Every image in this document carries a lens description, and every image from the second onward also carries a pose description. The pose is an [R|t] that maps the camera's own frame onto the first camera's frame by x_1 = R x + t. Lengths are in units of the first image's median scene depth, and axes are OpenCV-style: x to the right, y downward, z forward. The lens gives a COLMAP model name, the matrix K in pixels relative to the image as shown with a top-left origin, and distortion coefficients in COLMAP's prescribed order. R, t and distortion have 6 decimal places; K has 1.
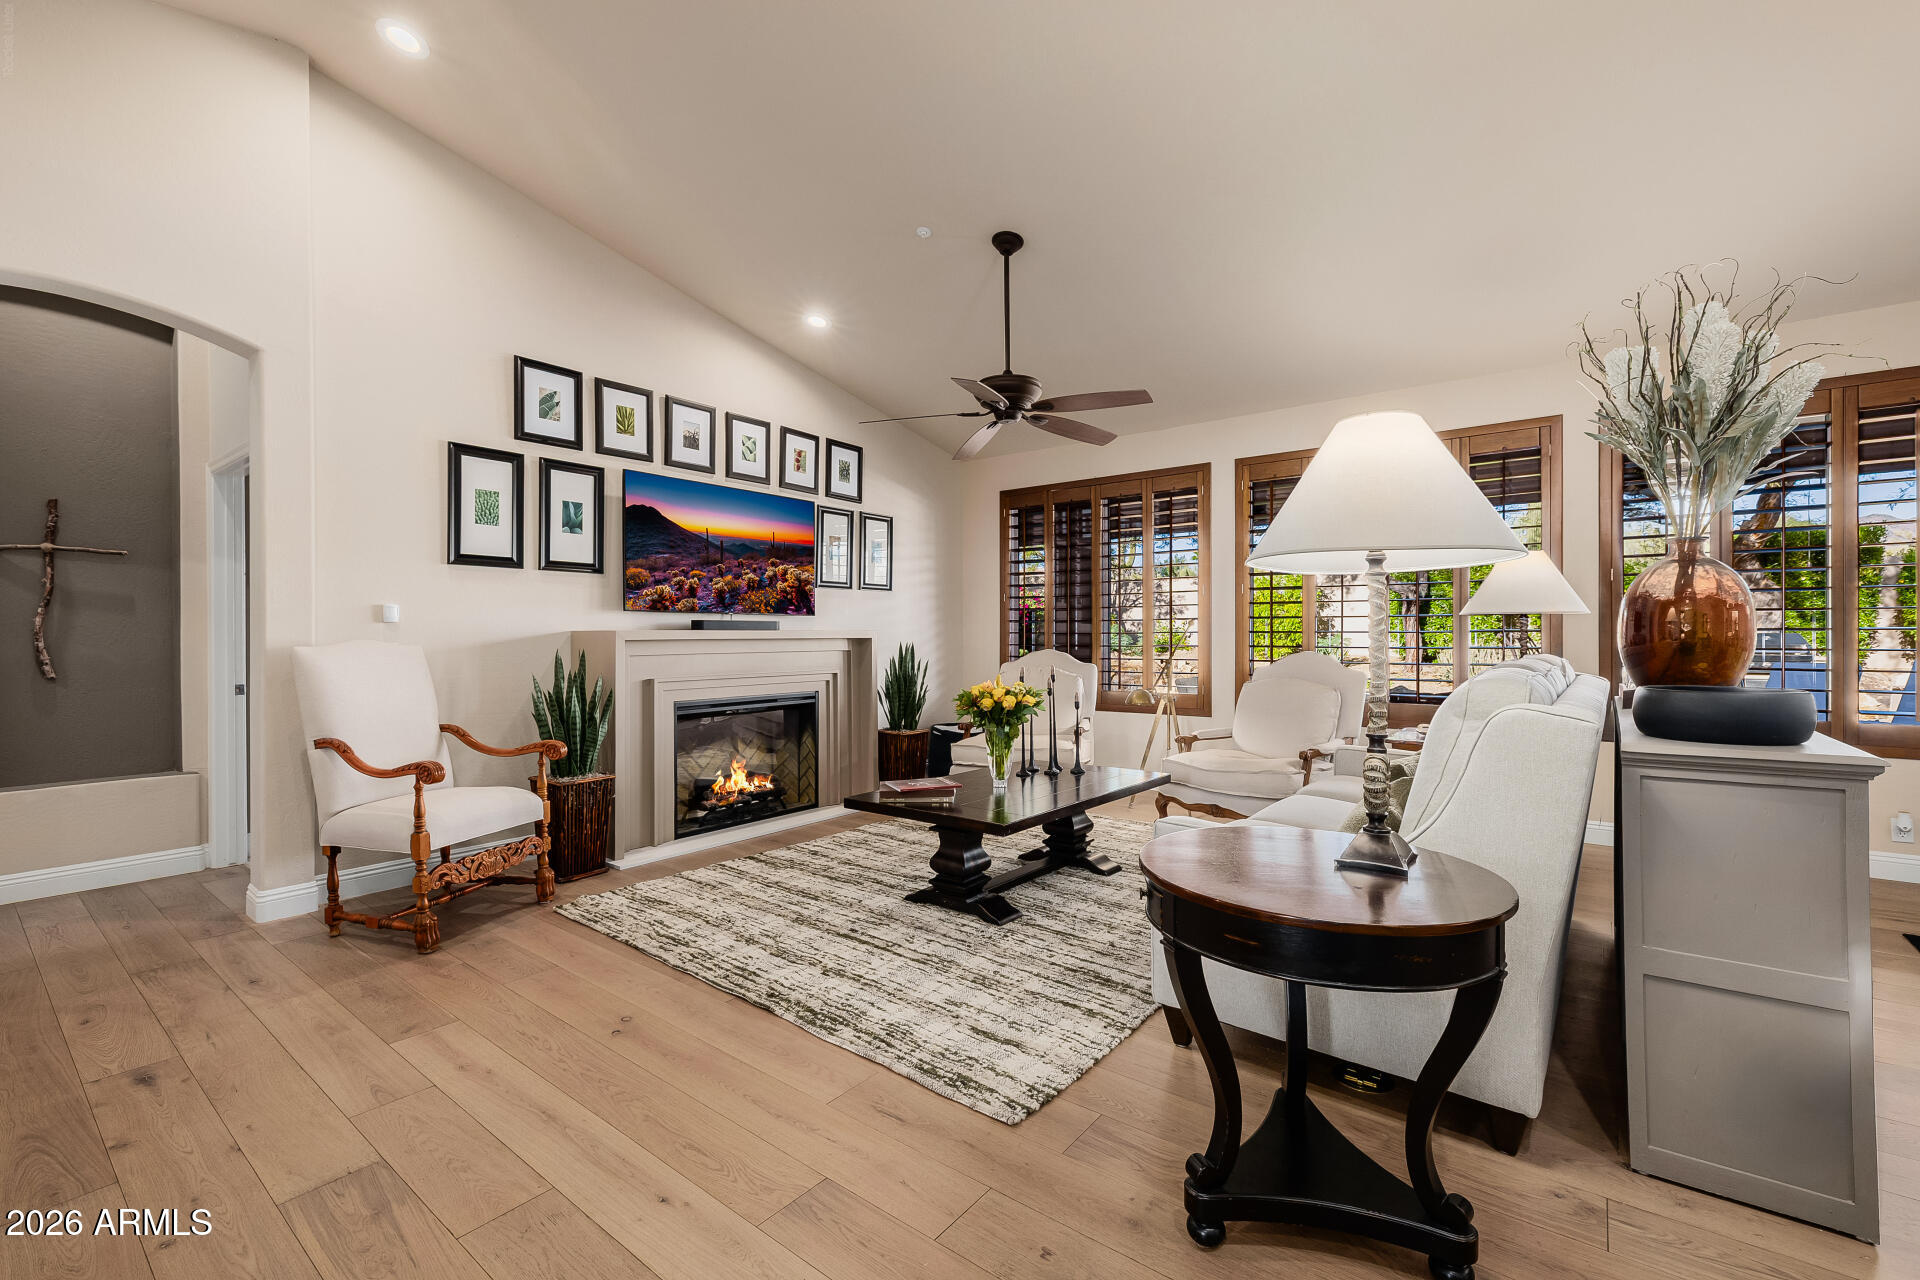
lens RADIAL K [[808.2, 0, 962.3], [0, 808.2, 644.2], [0, 0, 1]] dist [0.000227, 0.000605]
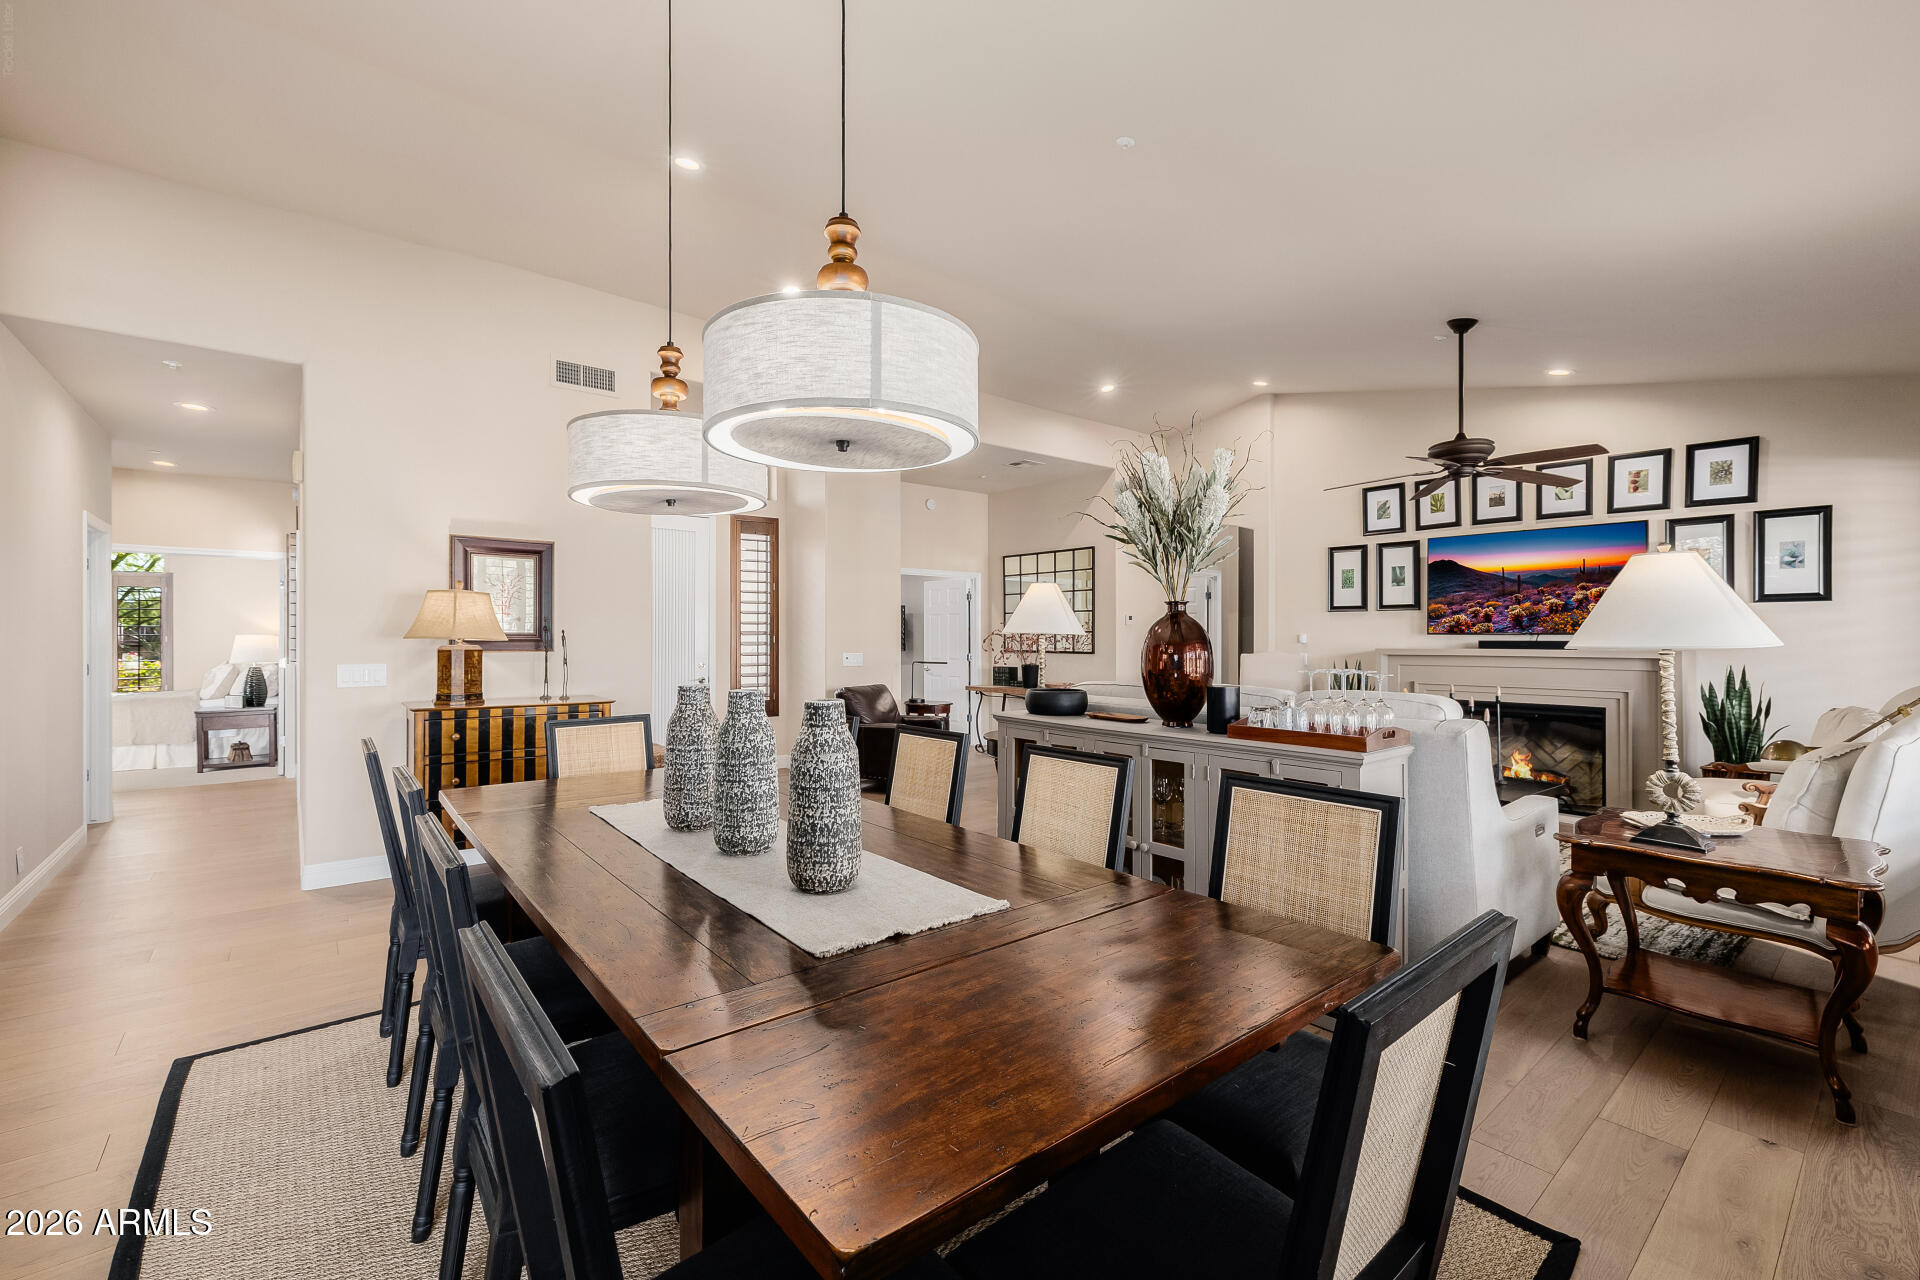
lens RADIAL K [[804.3, 0, 949.8], [0, 804.3, 628.6], [0, 0, 1]] dist [-0.001230, -0.000458]
pose [[-0.222049, -0.006159, -0.975016, 1.149768], [-0.008188, 0.999957, -0.004451, -0.035917], [0.975001, 0.006995, -0.222090, 0.453447]]
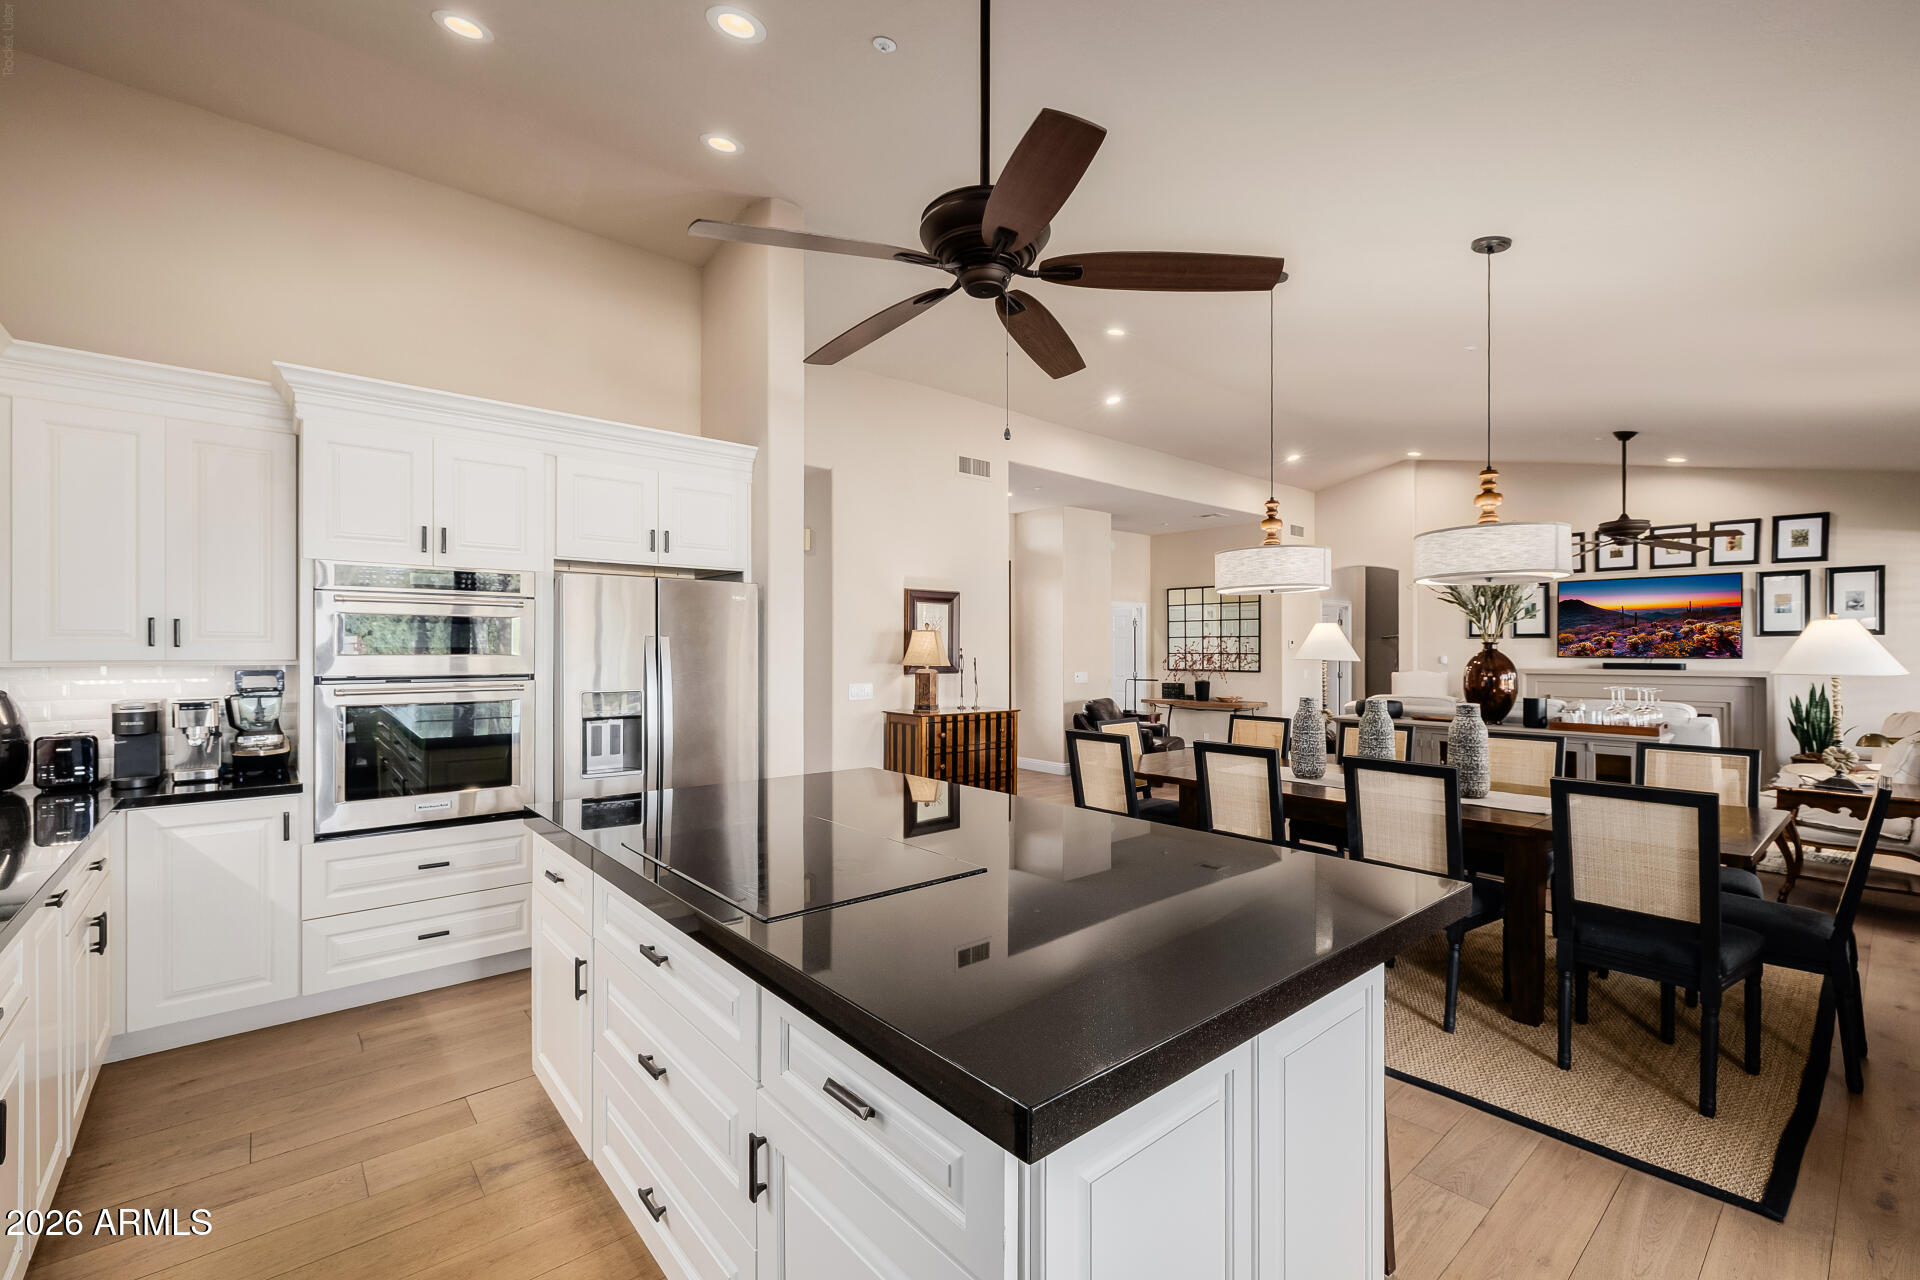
lens RADIAL K [[808.2, 0, 962.3], [0, 808.2, 644.2], [0, 0, 1]] dist [0.000227, 0.000605]
pose [[-0.198573, -0.004127, -0.980077, 1.609458], [-0.007598, 0.999968, -0.002672, -0.053334], [0.980057, 0.006916, -0.198598, 0.021345]]
